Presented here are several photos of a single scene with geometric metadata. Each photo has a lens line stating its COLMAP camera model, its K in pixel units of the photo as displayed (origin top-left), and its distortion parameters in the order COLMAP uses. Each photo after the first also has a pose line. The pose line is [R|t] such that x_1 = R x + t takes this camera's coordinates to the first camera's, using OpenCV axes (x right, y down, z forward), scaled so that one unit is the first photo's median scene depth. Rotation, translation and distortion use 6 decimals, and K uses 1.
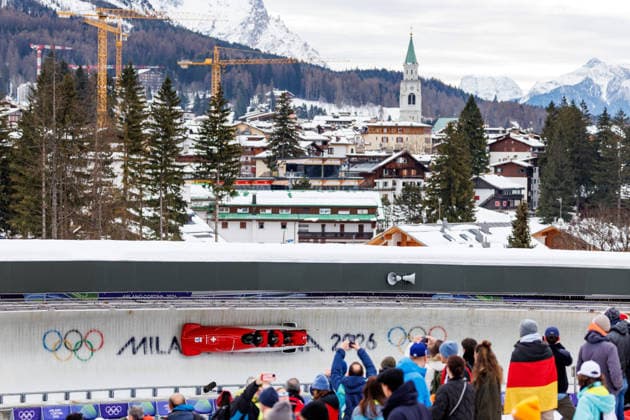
lens RADIAL K [[1925.2, 0, 315.0], [0, 1925.2, 210.0], [0, 0, 1]] dist [-0.009384, -0.282749]
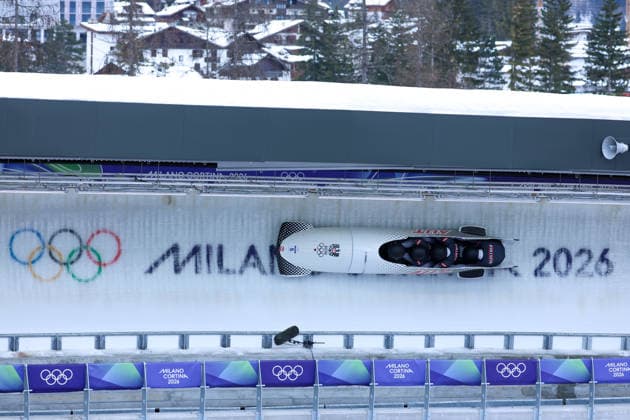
lens RADIAL K [[1807.0, 0, 315.0], [0, 1807.0, 210.0], [0, 0, 1]] dist [-0.294006, -0.167940]
pose [[0.972731, 0.021027, -0.230981, 0.074021], [-0.010551, 0.998863, 0.046495, 0.029788], [0.231696, -0.042790, 0.971847, 0.478116]]
